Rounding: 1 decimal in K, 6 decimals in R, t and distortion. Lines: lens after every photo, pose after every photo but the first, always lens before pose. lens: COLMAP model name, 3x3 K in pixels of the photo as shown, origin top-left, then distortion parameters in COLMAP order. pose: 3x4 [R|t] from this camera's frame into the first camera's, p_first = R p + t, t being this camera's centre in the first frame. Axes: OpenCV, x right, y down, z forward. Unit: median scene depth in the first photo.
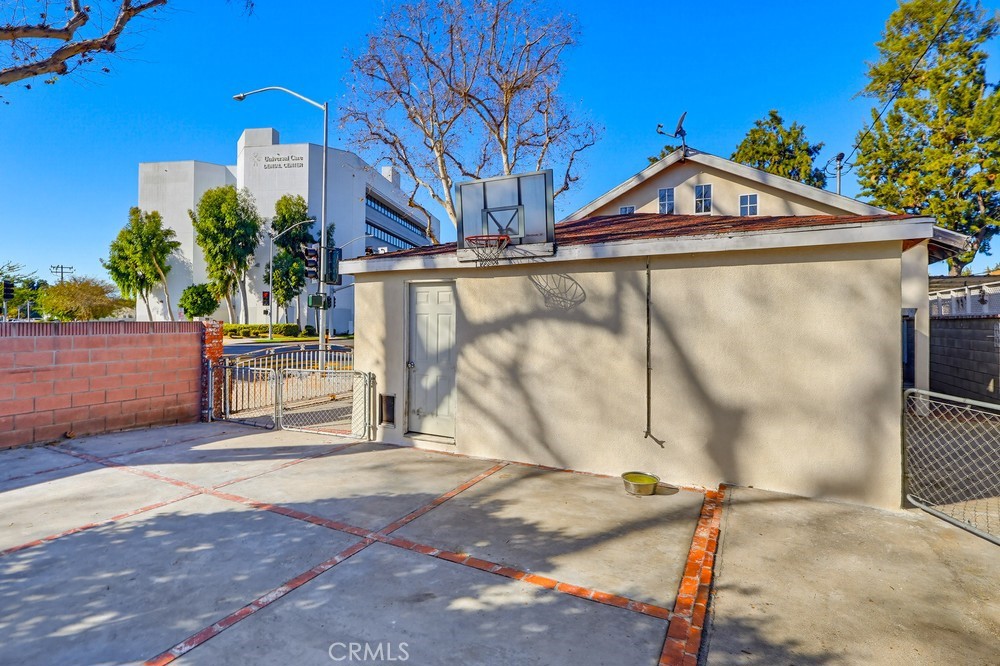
lens RADIAL K [[477.9, 0, 526.3], [0, 477.9, 333.7], [0, 0, 1]] dist [-0.001037, -0.000811]
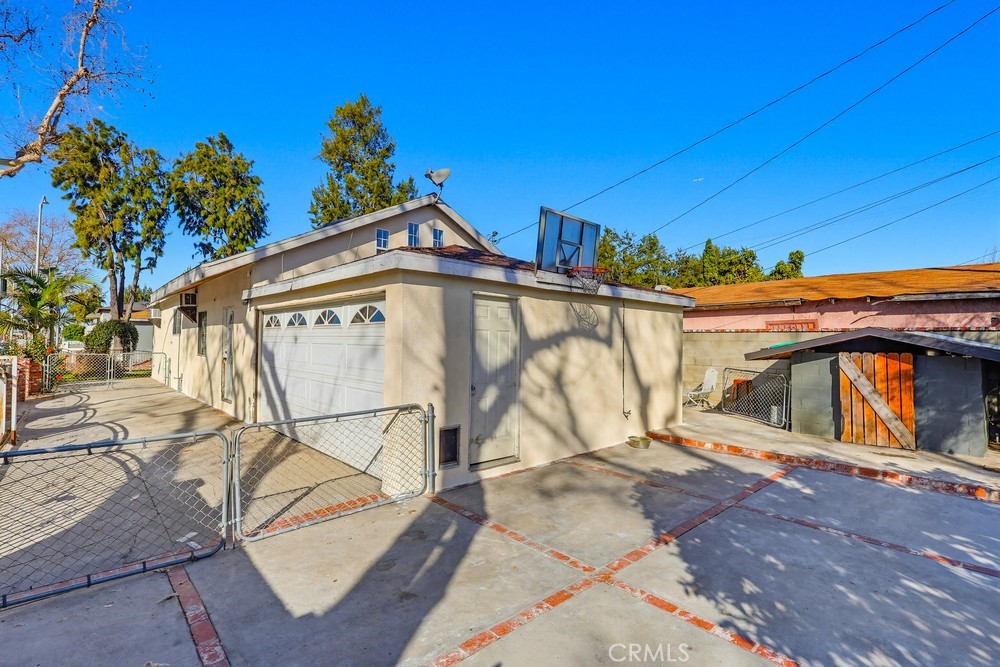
lens RADIAL K [[448.3, 0, 500.0], [0, 448.3, 333.5], [0, 0, 1]] dist [-0.001555, 0.000285]
pose [[0.374857, 0.018852, 0.926891, -1.103584], [0.015501, 0.999526, -0.026598, -0.010687], [-0.926953, 0.024338, 0.374387, 0.720900]]
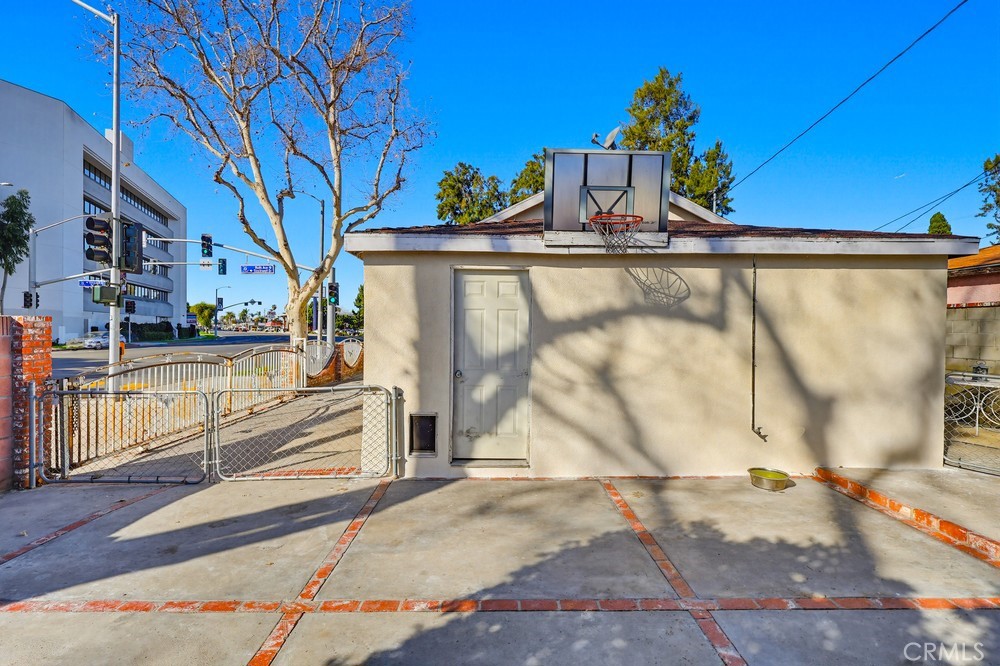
lens RADIAL K [[456.9, 0, 510.4], [0, 456.9, 333.9], [0, 0, 1]] dist [-0.000342, 0.000587]
pose [[0.887729, -0.005075, 0.460338, -0.573501], [0.010816, 0.999893, -0.009833, 0.009981], [-0.460239, 0.013708, 0.887689, 0.327275]]
